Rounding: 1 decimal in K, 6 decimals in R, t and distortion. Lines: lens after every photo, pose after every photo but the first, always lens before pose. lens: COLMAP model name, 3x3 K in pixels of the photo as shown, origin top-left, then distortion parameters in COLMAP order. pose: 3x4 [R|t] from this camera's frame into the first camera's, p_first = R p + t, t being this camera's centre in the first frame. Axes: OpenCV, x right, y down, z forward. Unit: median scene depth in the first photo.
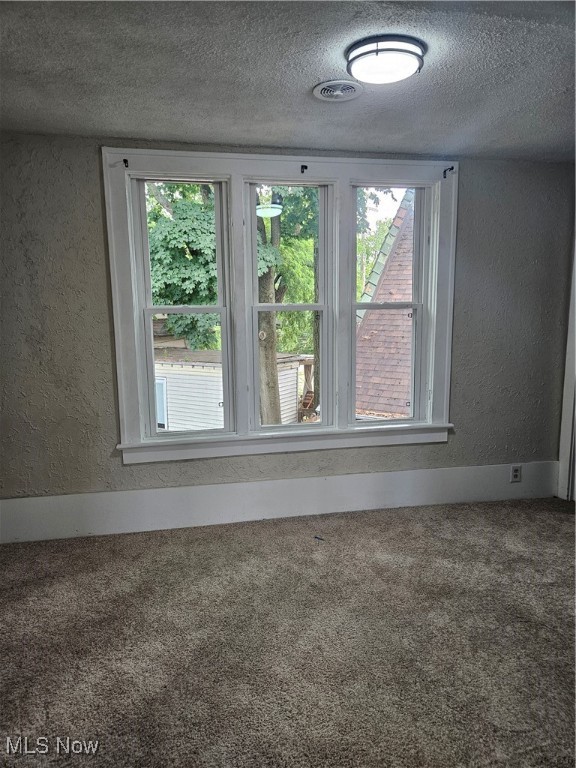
lens RADIAL K [[520.0, 0, 289.0], [0, 520.0, 381.4], [0, 0, 1]] dist [0.052708, -0.038853]
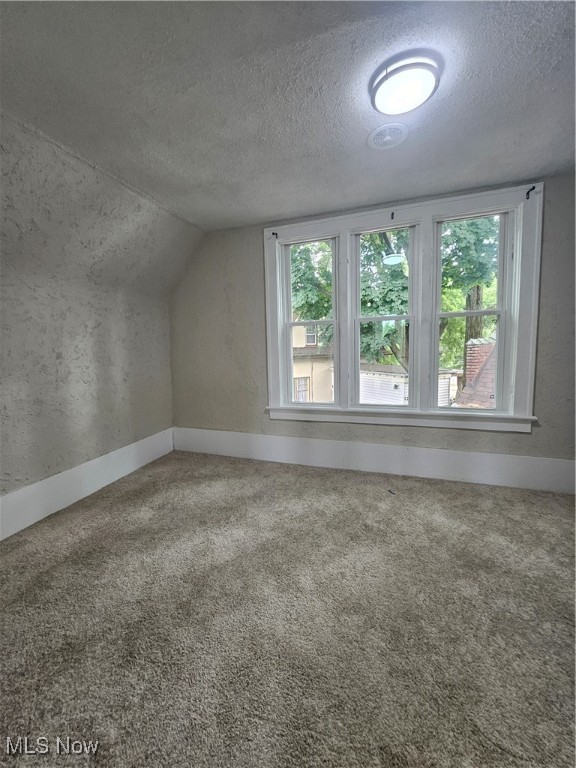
lens RADIAL K [[304.3, 0, 283.7], [0, 304.3, 372.8], [0, 0, 1]] dist [-0.006170, 0.000531]
pose [[0.862243, 0.034147, -0.505342, 0.206523], [-0.056323, 0.998001, -0.028664, 0.043339], [0.503353, 0.053178, 0.862443, 0.208059]]
